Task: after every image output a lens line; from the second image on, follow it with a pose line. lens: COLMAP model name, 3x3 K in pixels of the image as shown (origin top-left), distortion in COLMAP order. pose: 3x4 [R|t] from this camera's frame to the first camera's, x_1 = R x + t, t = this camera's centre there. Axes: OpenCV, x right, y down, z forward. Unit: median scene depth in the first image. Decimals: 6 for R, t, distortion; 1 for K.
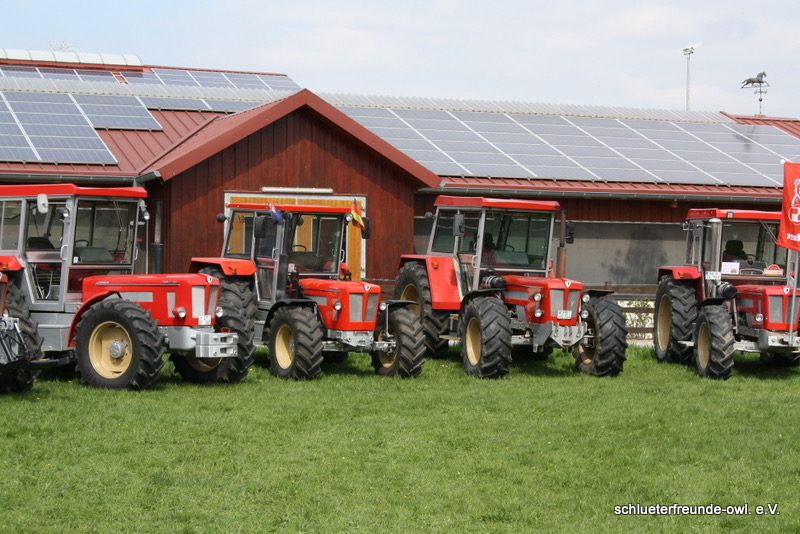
lens RADIAL K [[1834.7, 0, 397.3], [0, 1834.7, 266.2], [0, 0, 1]] dist [0.148506, 0.000000]
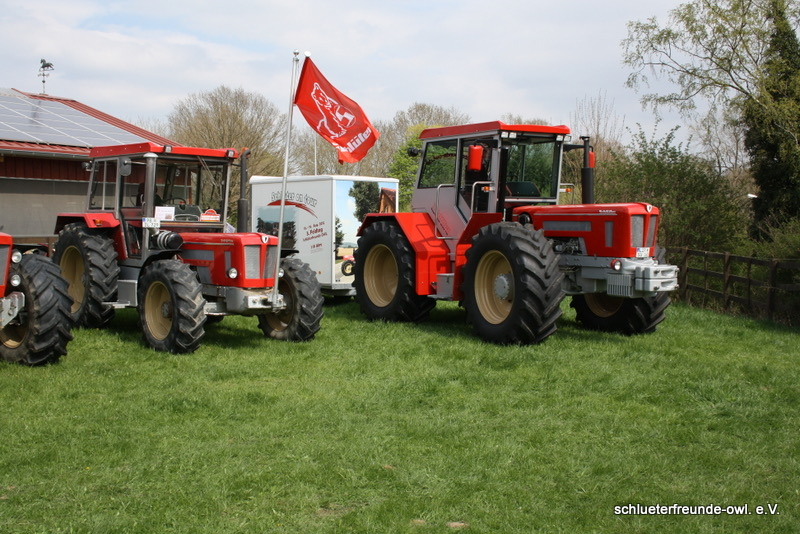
lens RADIAL K [[982.0, 0, 407.6], [0, 982.0, 275.4], [0, 0, 1]] dist [-0.048973, 0.000000]
pose [[0.803093, -0.043434, 0.594269, 0.002846], [0.010010, 0.998182, 0.059427, 0.004021], [-0.595770, -0.041777, 0.802068, 0.614928]]
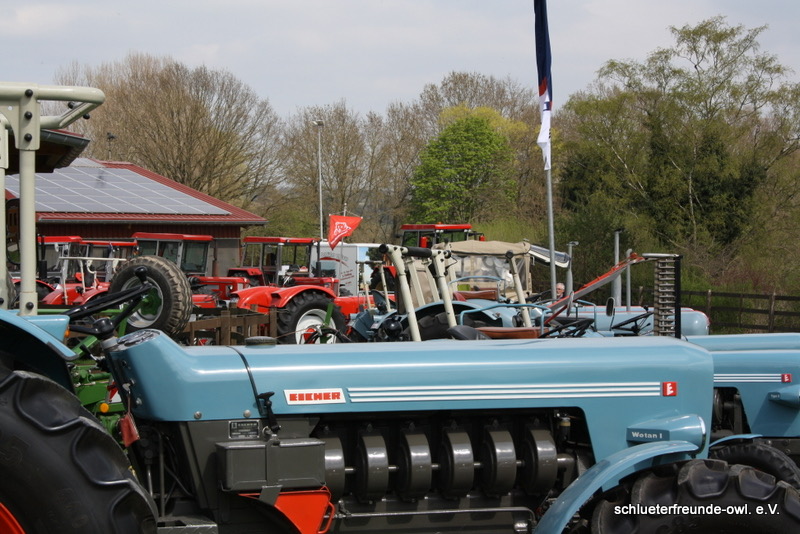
lens RADIAL K [[1801.3, 0, 405.8], [0, 1801.3, 271.1], [0, 0, 1]] dist [0.172825, 0.000000]
pose [[0.820348, -0.030604, 0.571045, -0.822820], [0.022621, 0.999522, 0.021071, -0.034970], [-0.571417, -0.004368, 0.820648, -0.620613]]
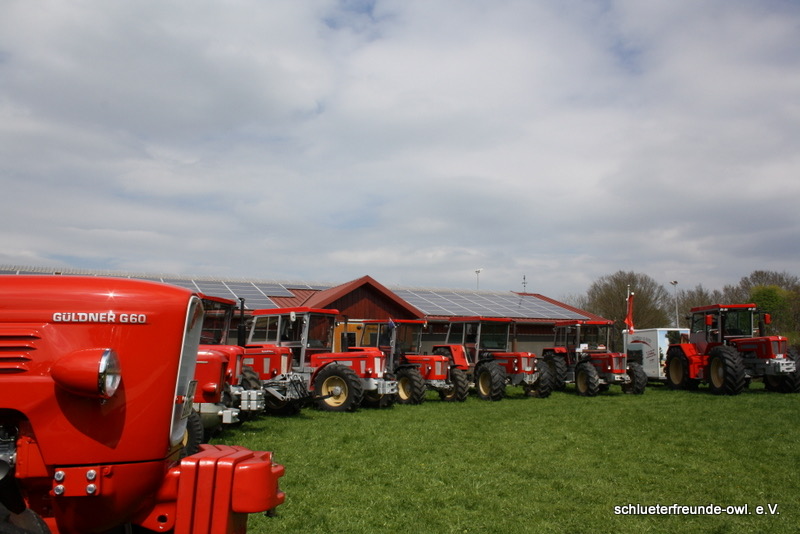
lens RADIAL K [[662.6, 0, 407.4], [0, 662.6, 273.1], [0, 0, 1]] dist [-0.128677, 0.076212]
pose [[0.991399, -0.007089, 0.130685, -0.142012], [0.024792, 0.990625, -0.134339, 0.014977], [-0.128507, 0.136423, 0.982280, 0.256964]]
